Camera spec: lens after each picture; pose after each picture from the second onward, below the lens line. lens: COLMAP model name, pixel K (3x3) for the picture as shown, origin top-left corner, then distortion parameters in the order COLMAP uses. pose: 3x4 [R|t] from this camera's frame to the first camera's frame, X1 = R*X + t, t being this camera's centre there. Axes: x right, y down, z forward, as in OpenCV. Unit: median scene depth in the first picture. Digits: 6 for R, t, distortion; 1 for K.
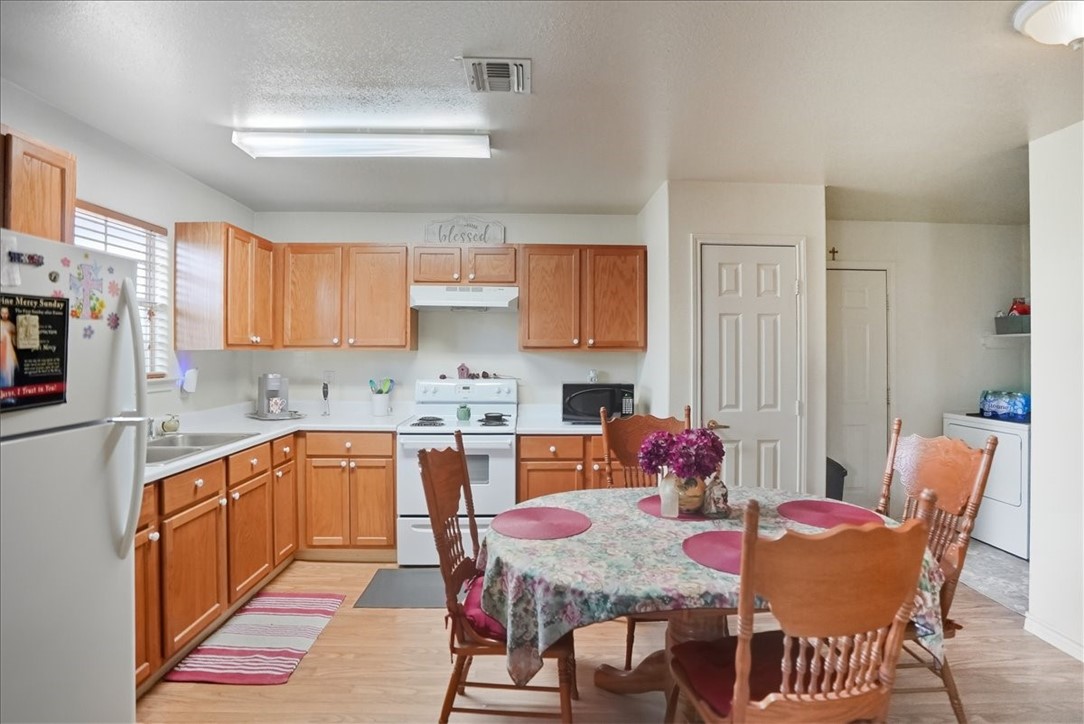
lens RADIAL K [[510.8, 0, 548.1], [0, 510.8, 343.8], [0, 0, 1]] dist [-0.044762, 0.002091]
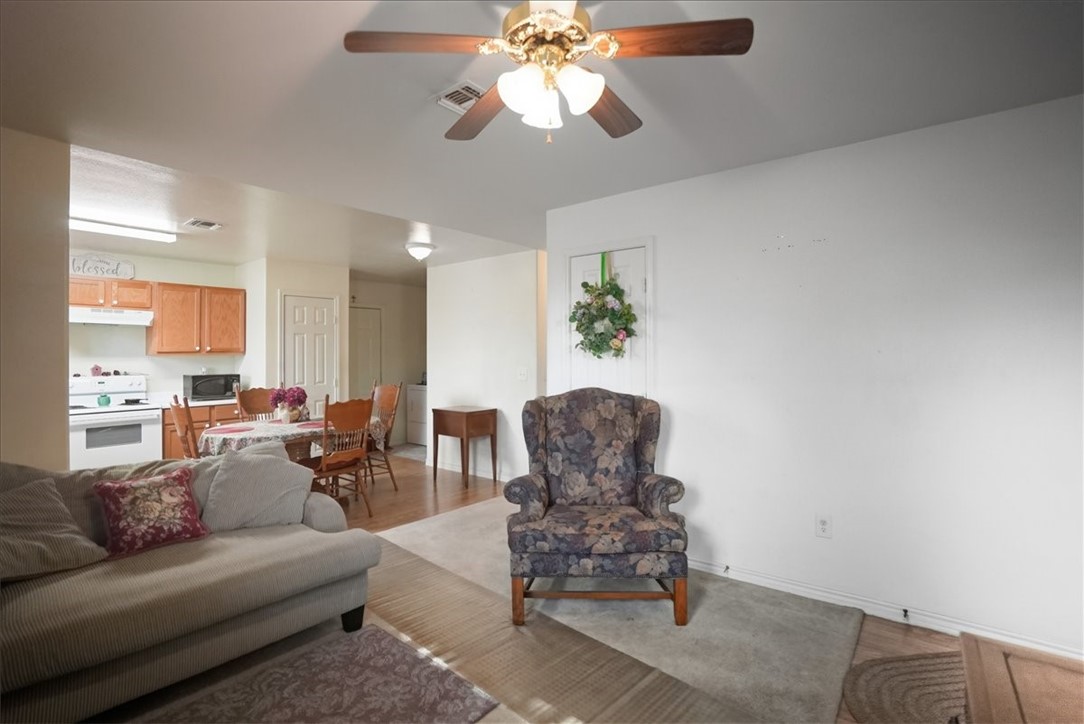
lens RADIAL K [[510.8, 0, 543.5], [0, 510.8, 341.1], [0, 0, 1]] dist [-0.044762, 0.002091]
pose [[0.651245, 0.007223, 0.758834, -0.438043], [-0.002180, 0.999968, -0.007646, -0.018239], [-0.758865, 0.003325, 0.651240, -0.832215]]
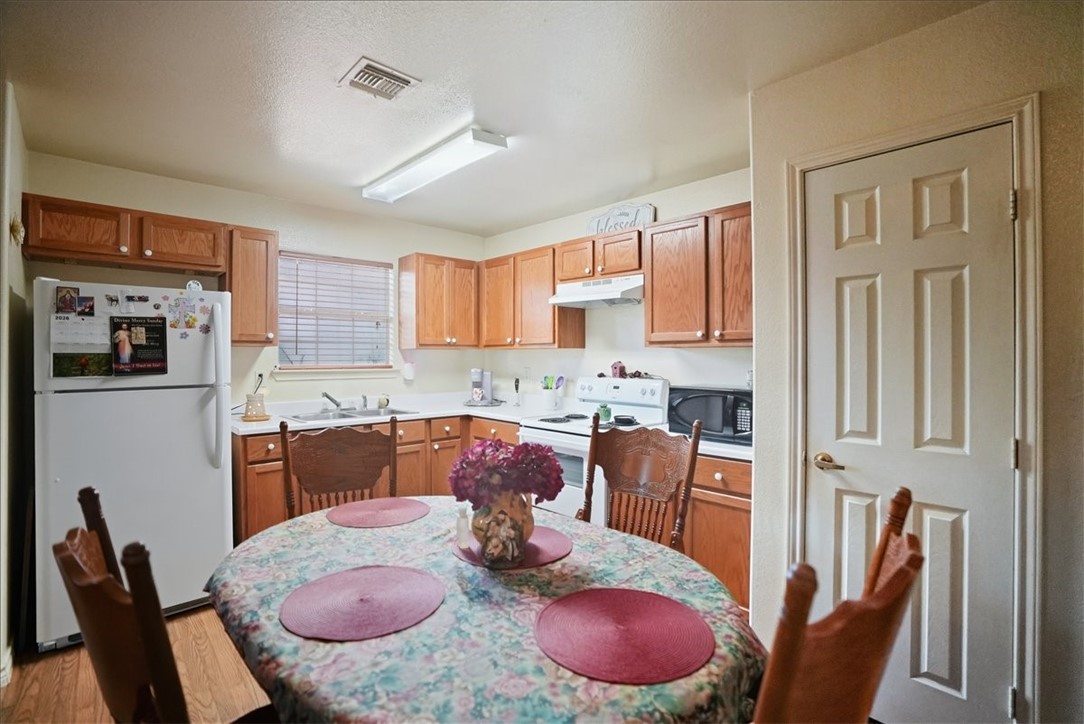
lens RADIAL K [[510.8, 0, 552.0], [0, 510.8, 345.2], [0, 0, 1]] dist [-0.044762, 0.002091]
pose [[0.654753, -0.017673, -0.755637, 0.529021], [0.013681, 0.999840, -0.011530, 0.020541], [0.755719, -0.002789, 0.654890, 0.329419]]
